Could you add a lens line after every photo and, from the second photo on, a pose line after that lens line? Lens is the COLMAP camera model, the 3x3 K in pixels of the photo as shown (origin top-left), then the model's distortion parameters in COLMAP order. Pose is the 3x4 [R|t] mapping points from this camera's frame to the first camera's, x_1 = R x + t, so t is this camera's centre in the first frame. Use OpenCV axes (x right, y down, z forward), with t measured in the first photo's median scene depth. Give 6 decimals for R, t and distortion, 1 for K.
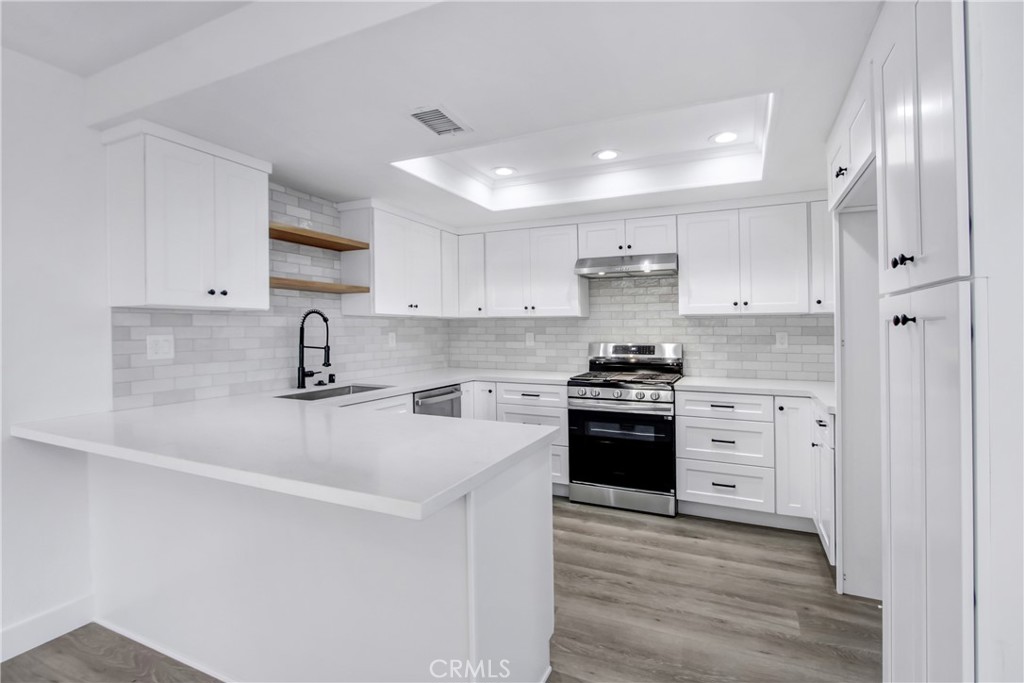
lens RADIAL K [[496.9, 0, 517.3], [0, 496.9, 331.3], [0, 0, 1]] dist [-0.006335, -0.000473]
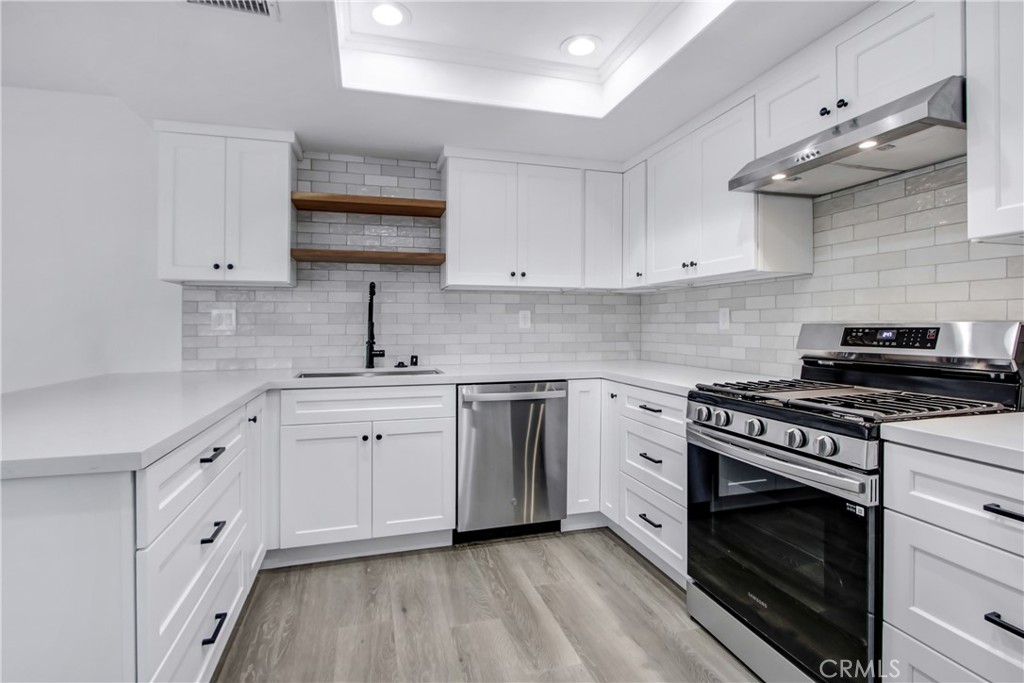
lens RADIAL K [[496.9, 0, 512.8], [0, 496.9, 332.6], [0, 0, 1]] dist [-0.006335, -0.000473]
pose [[0.657175, 0.010263, -0.753668, 0.417548], [-0.001243, 0.999921, 0.012532, 0.033908], [0.753737, -0.007298, 0.657136, 0.552286]]
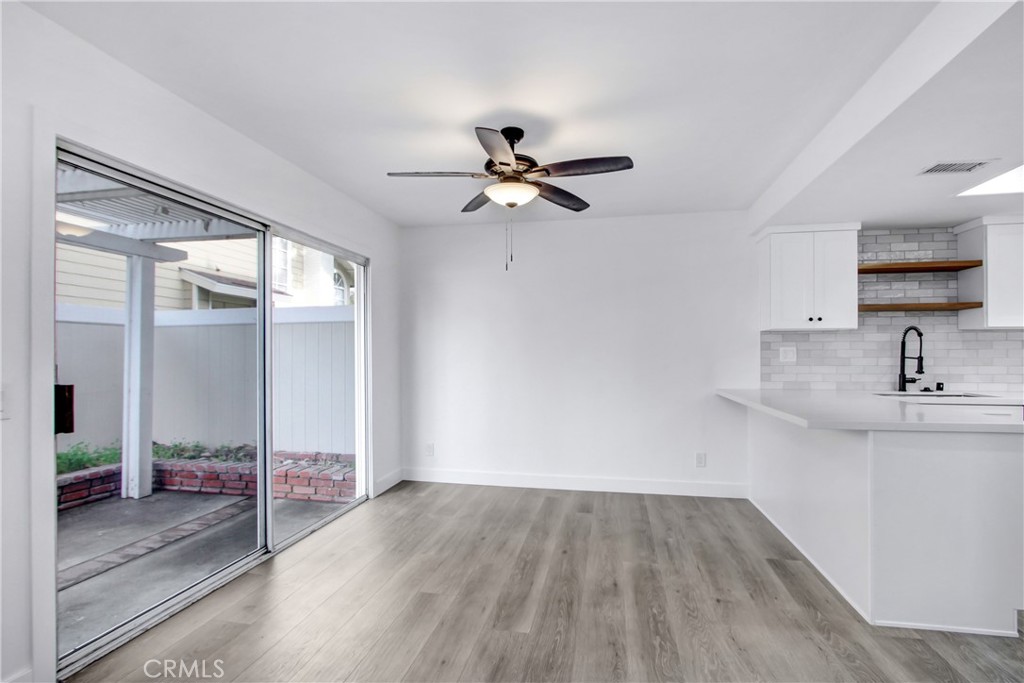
lens RADIAL K [[496.9, 0, 505.3], [0, 496.9, 353.3], [0, 0, 1]] dist [-0.006335, -0.000473]
pose [[0.239316, 0.000288, -0.970942, 0.482069], [-0.004779, 0.999988, -0.000881, 0.025165], [0.970930, 0.004851, 0.239315, -0.226130]]
